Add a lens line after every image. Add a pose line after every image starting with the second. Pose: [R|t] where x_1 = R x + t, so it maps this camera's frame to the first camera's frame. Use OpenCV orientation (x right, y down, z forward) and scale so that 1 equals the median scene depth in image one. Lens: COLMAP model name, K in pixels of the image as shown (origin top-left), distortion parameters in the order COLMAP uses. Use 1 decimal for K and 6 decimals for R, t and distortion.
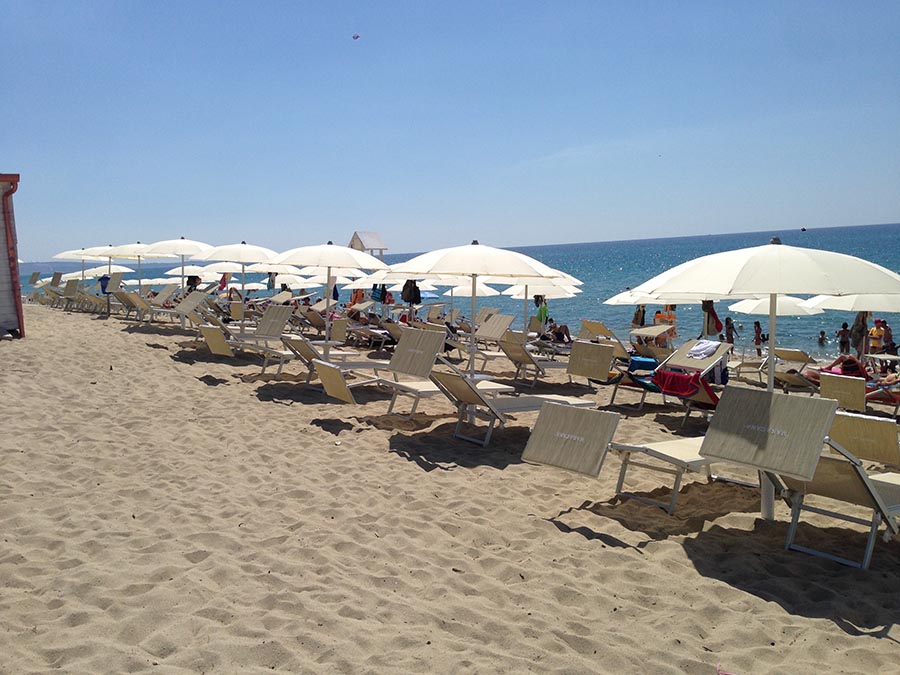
lens RADIAL K [[852.6, 0, 452.9], [0, 852.6, 335.8], [0, 0, 1]] dist [0.089851, 0.000000]
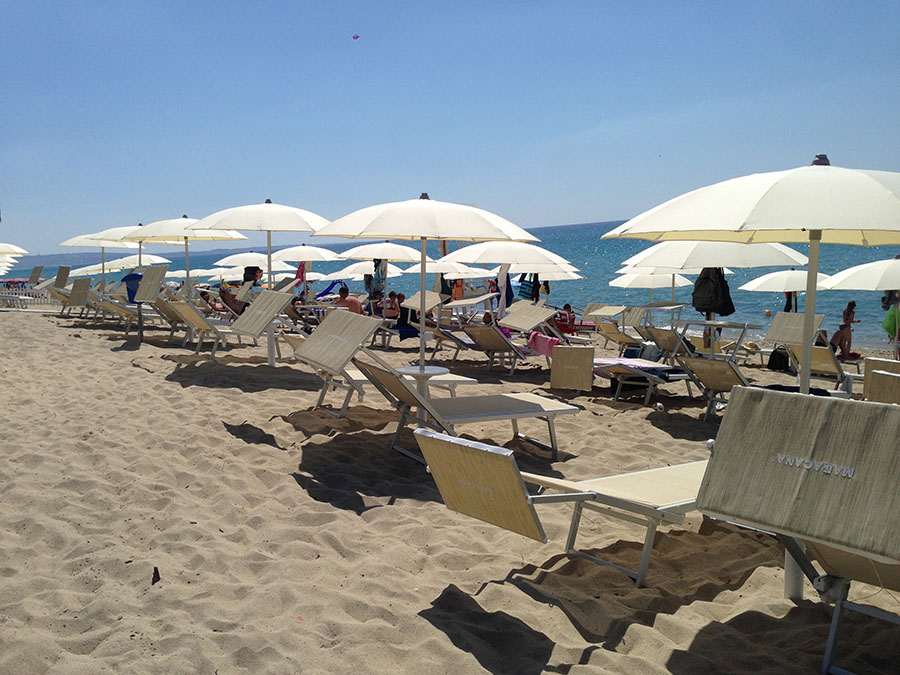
lens RADIAL K [[852.6, 0, 450.6], [0, 852.6, 337.2], [0, 0, 1]] dist [0.089851, 0.000000]
pose [[0.999285, -0.017025, -0.033771, -0.141508], [0.017724, 0.999633, 0.020510, -0.027964], [0.033409, -0.021094, 0.999219, 0.355227]]
